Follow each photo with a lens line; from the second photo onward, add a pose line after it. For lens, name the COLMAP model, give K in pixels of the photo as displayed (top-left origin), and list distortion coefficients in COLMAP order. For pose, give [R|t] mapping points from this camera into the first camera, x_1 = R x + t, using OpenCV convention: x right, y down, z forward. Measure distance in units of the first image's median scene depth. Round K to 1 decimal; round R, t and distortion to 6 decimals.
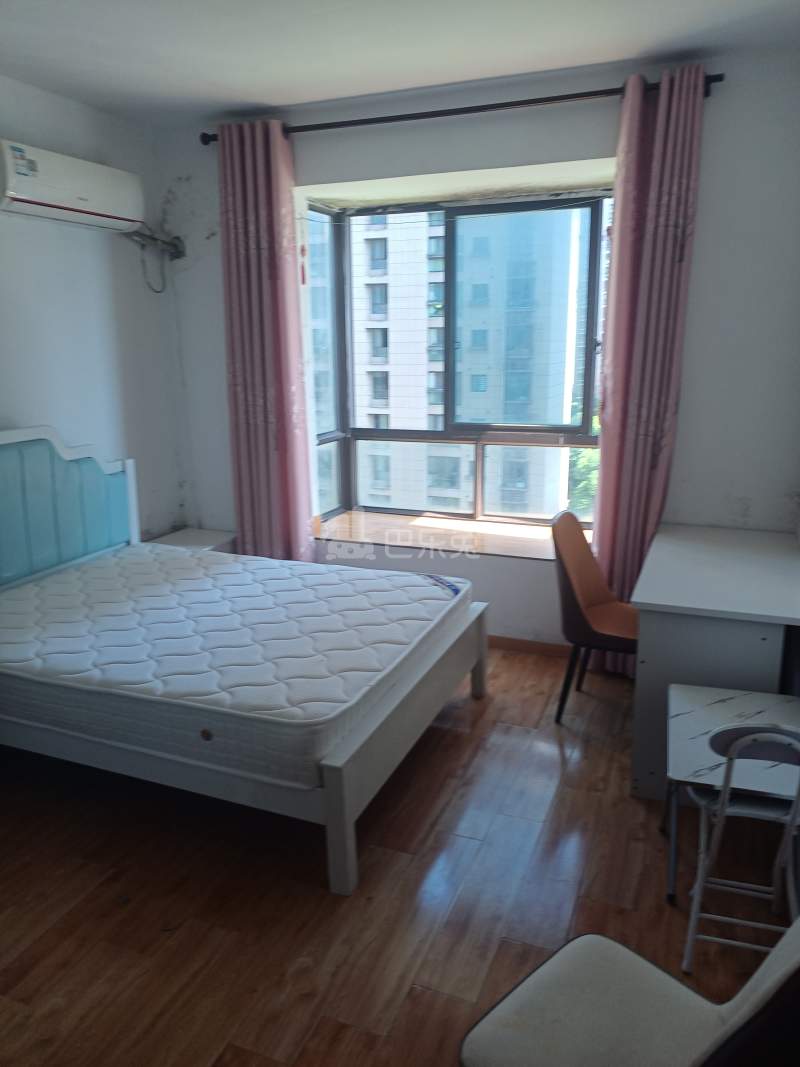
lens RADIAL K [[770.9, 0, 409.8], [0, 770.9, 555.9], [0, 0, 1]] dist [0.046167, -0.154280]
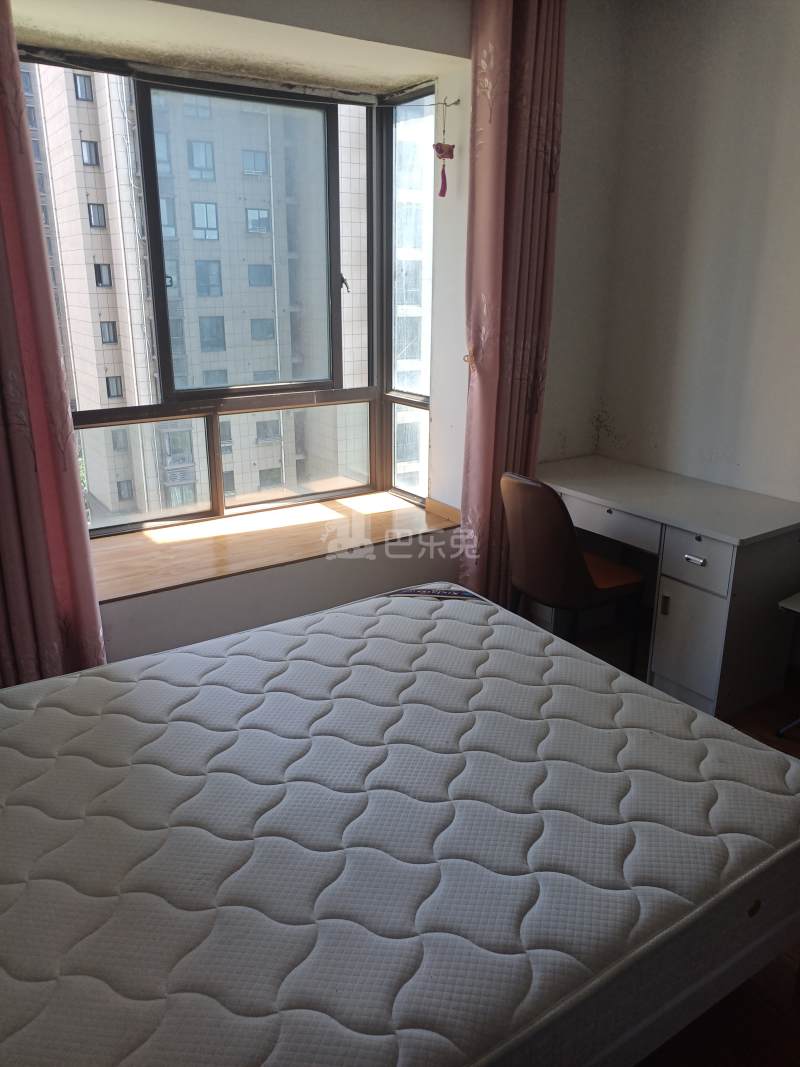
lens RADIAL K [[789.7, 0, 400.0], [0, 789.7, 533.5], [0, 0, 1]] dist [0.002867, 0.005395]
pose [[0.570992, -0.246335, 0.783127, -0.476631], [0.215896, 0.965401, 0.146256, -0.120471], [-0.792059, 0.085563, 0.604418, 0.456260]]
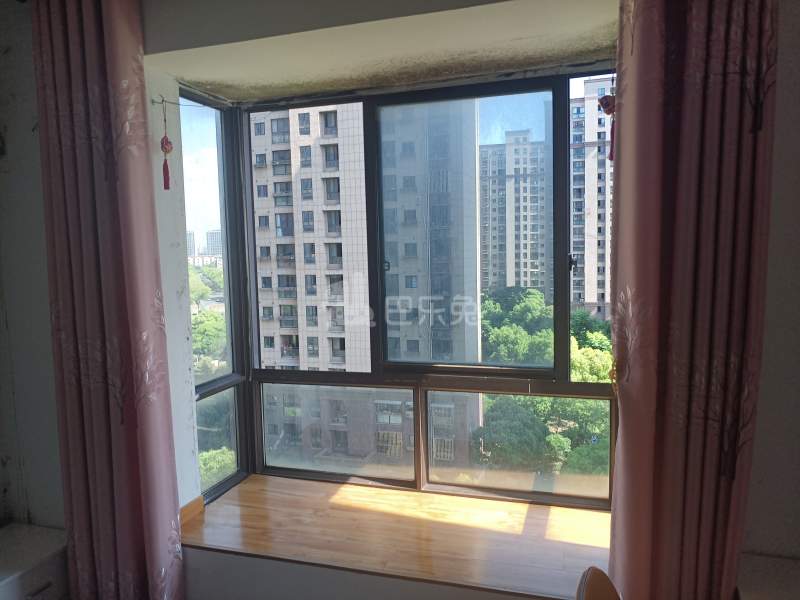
lens RADIAL K [[592.1, 0, 402.1], [0, 592.1, 305.2], [0, 0, 1]] dist [0.002867, 0.005395]
pose [[0.997294, -0.022337, 0.070040, 0.038629], [0.034513, 0.983464, -0.177783, -0.138731], [-0.064911, 0.179719, 0.981574, 0.461169]]
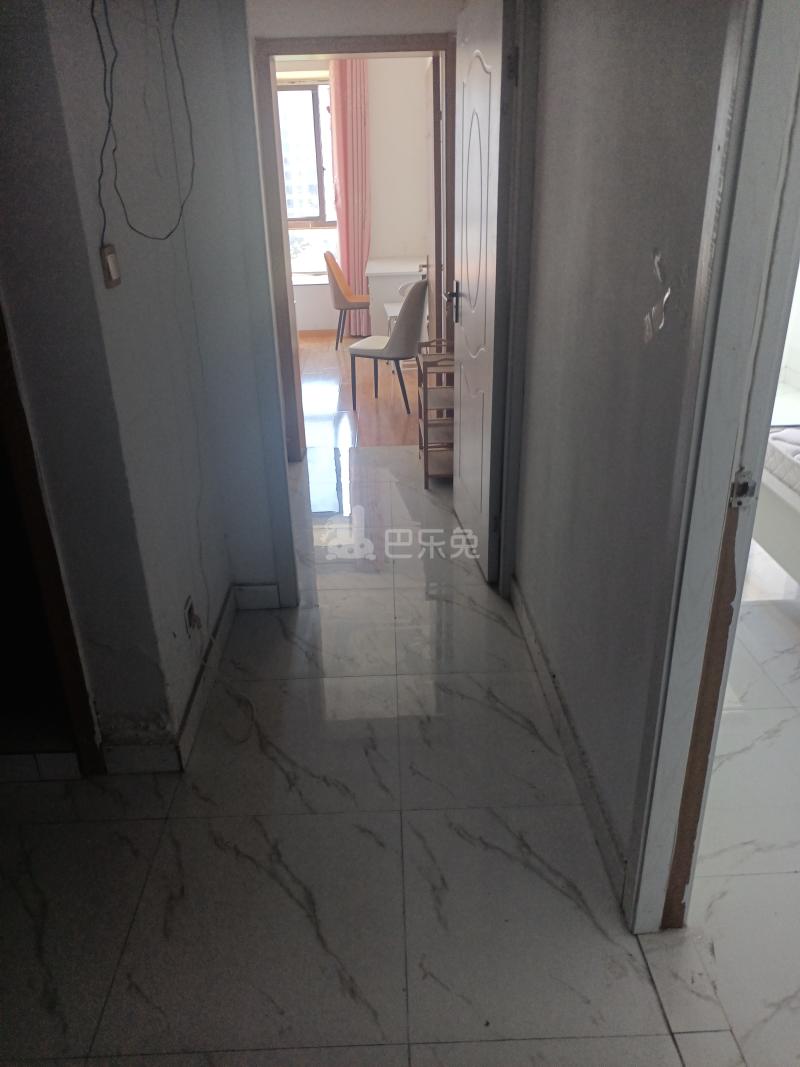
lens RADIAL K [[789.7, 0, 400.0], [0, 789.7, 533.5], [0, 0, 1]] dist [0.002867, 0.005395]
pose [[0.924922, -0.165438, 0.342270, -0.389666], [0.112534, 0.979141, 0.169169, 0.288336], [-0.363118, -0.117951, 0.924247, -0.941652]]
